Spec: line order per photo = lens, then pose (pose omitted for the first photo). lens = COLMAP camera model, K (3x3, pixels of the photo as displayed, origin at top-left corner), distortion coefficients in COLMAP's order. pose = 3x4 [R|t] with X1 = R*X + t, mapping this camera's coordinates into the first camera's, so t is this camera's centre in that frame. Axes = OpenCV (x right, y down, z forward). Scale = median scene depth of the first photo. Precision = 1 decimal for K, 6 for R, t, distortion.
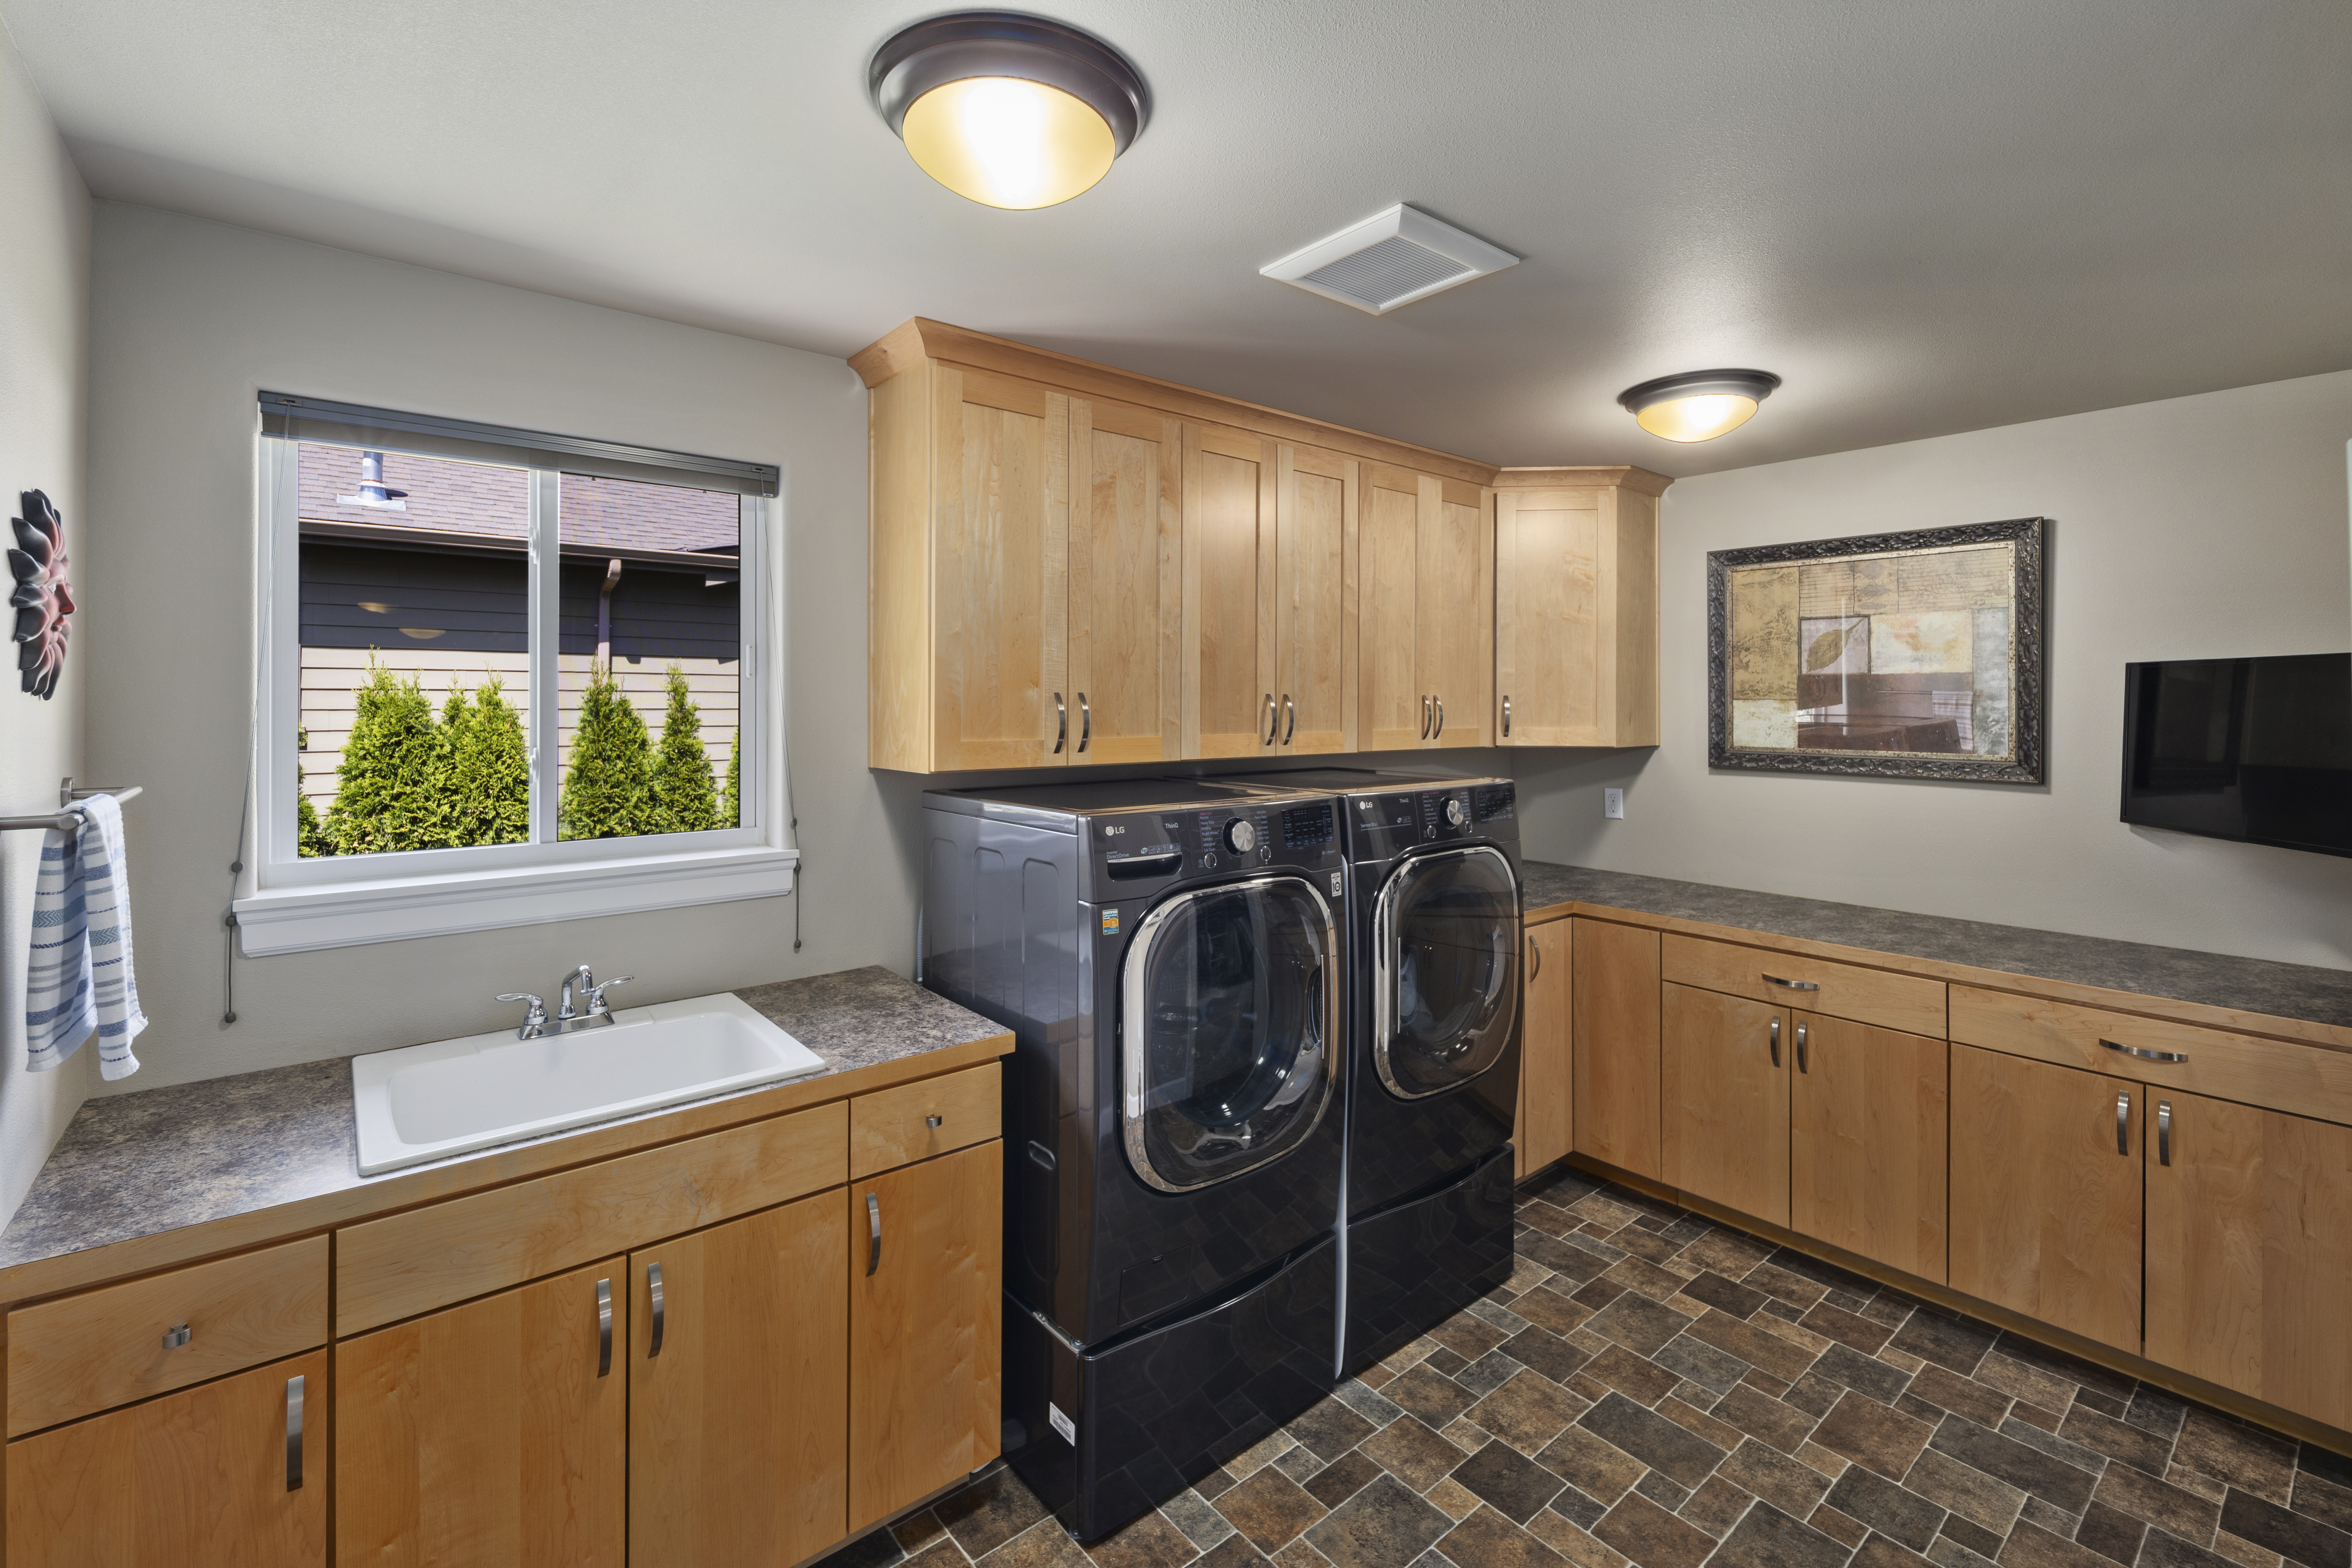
lens RADIAL K [[1030.7, 0, 1175.0], [0, 1030.7, 678.1], [0, 0, 1]] dist [0.008435, 0.000440]
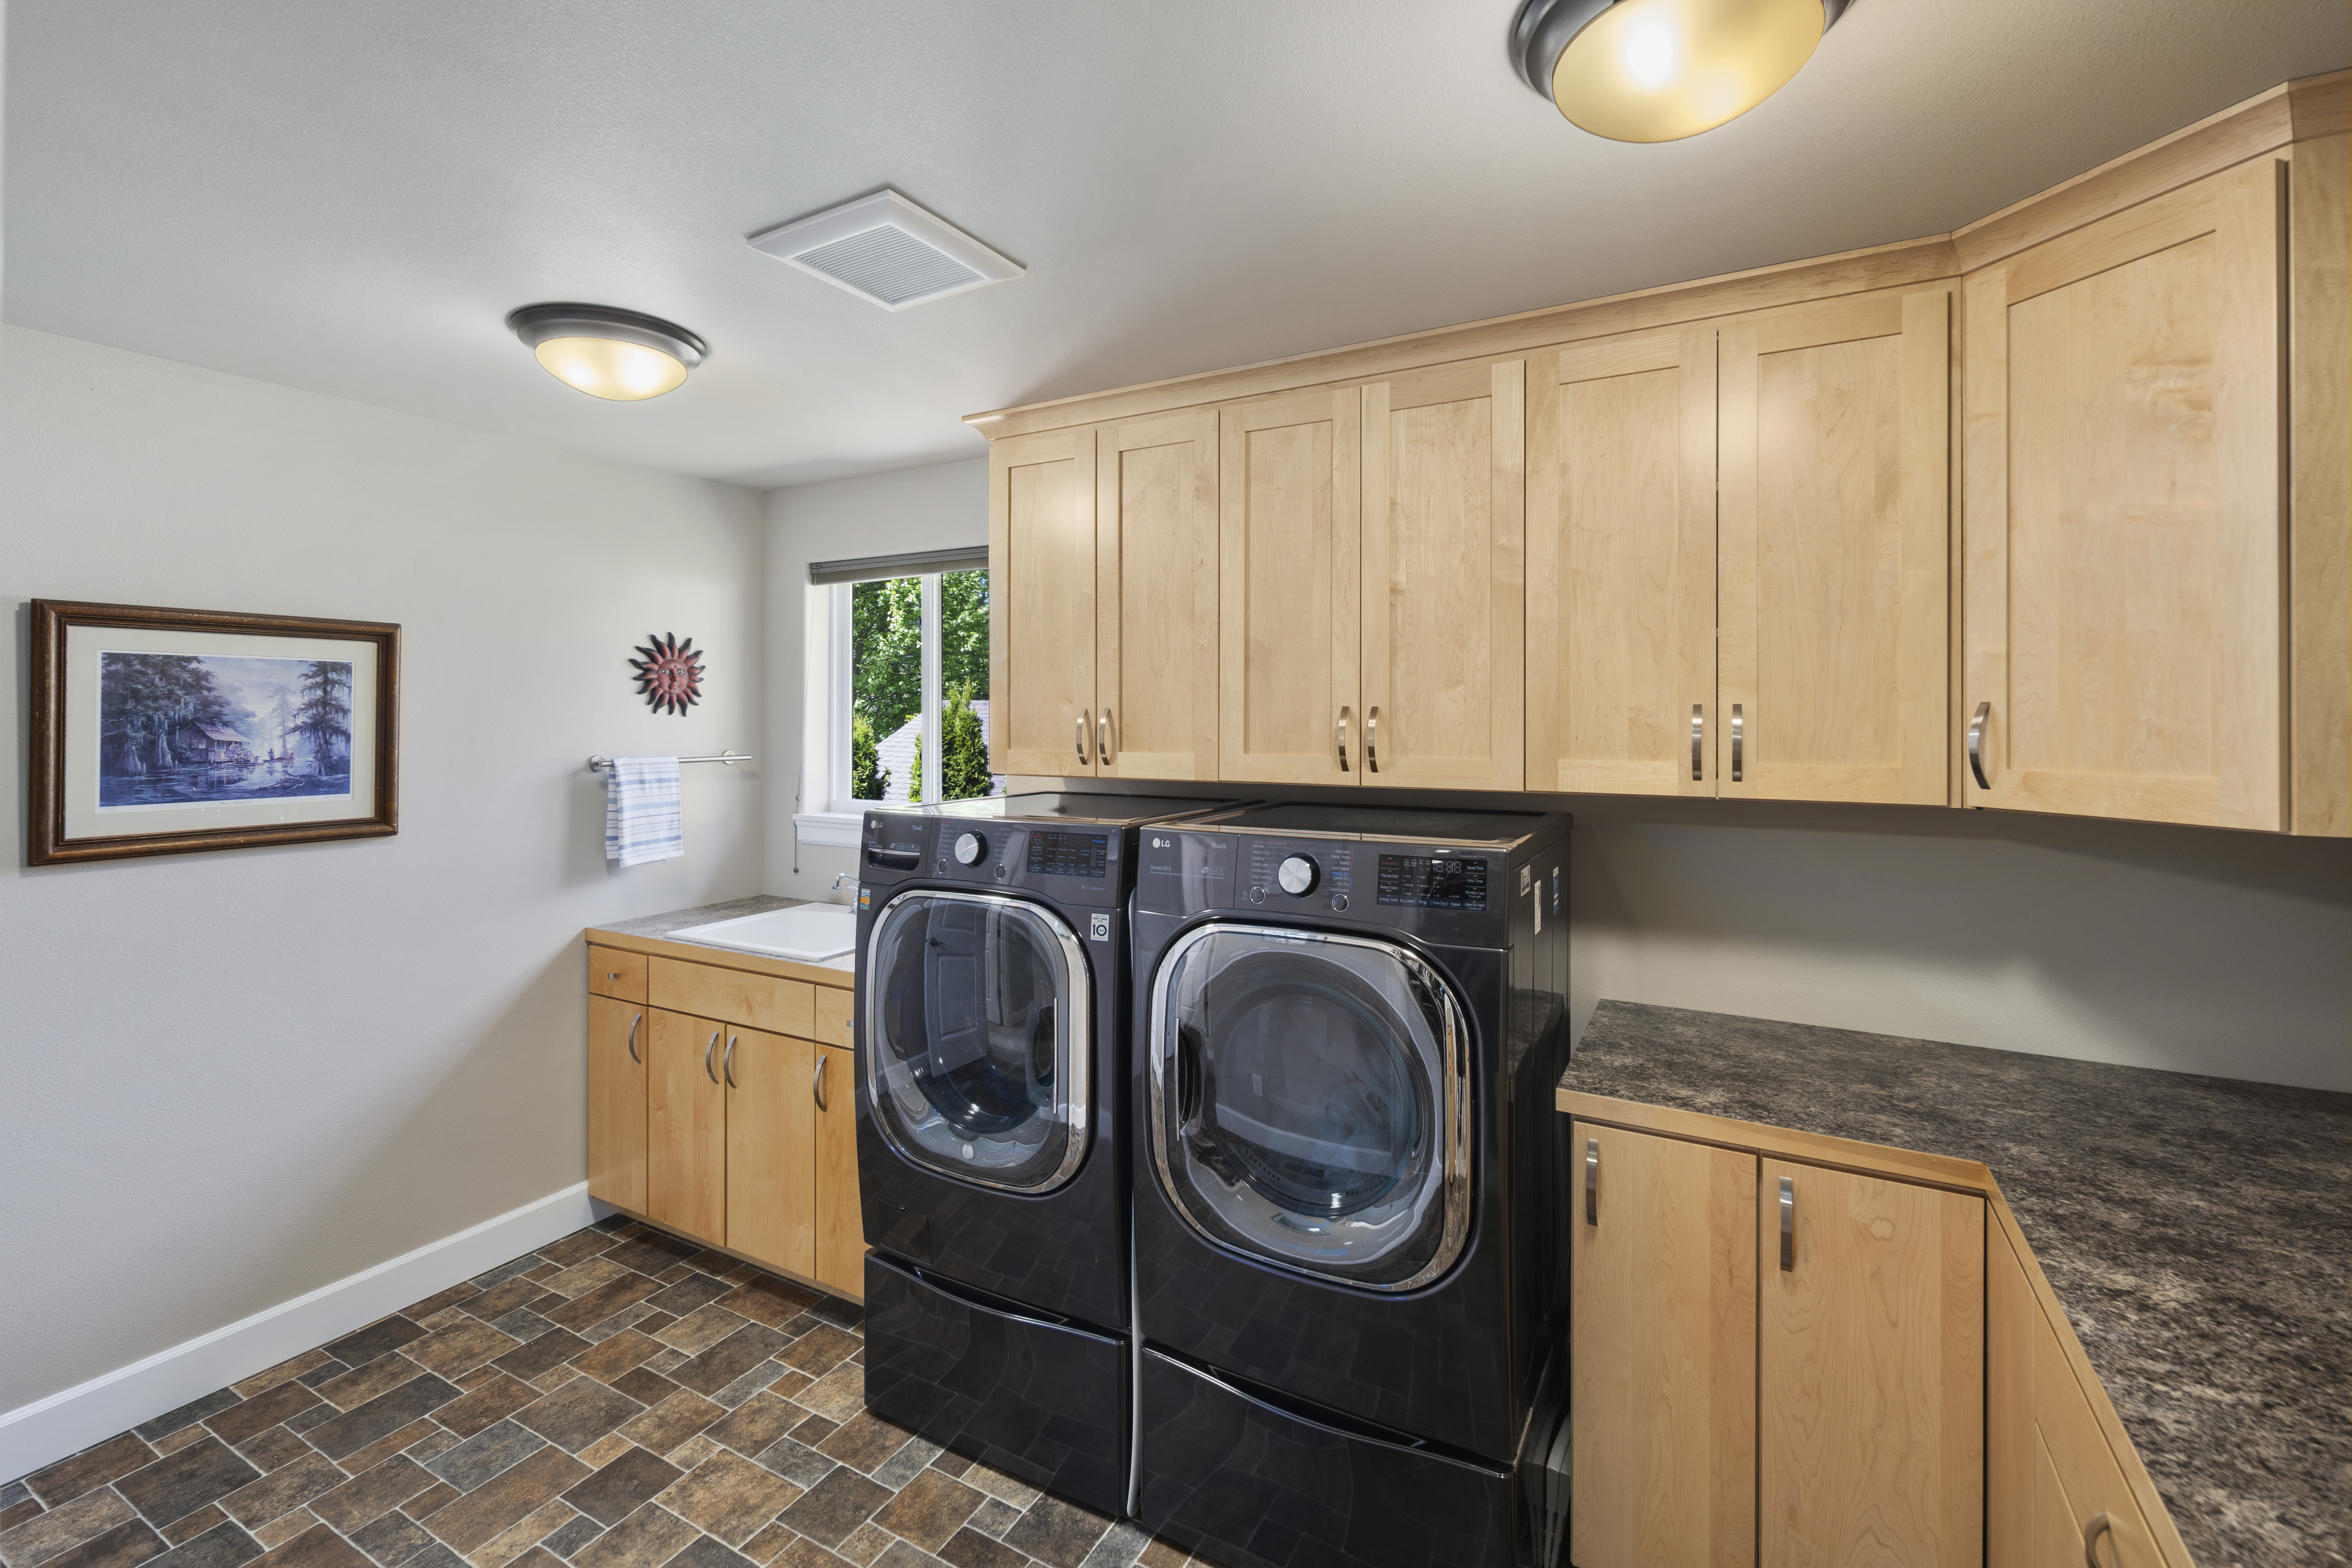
lens RADIAL K [[1031.0, 0, 1176.0], [0, 1031.0, 784.0], [0, 0, 1]] dist [-0.001706, -0.000858]
pose [[0.365405, 0.064560, -0.928607, 1.239368], [0.018369, 0.996898, 0.076536, 0.028665], [0.930668, -0.045024, 0.363085, 1.036315]]
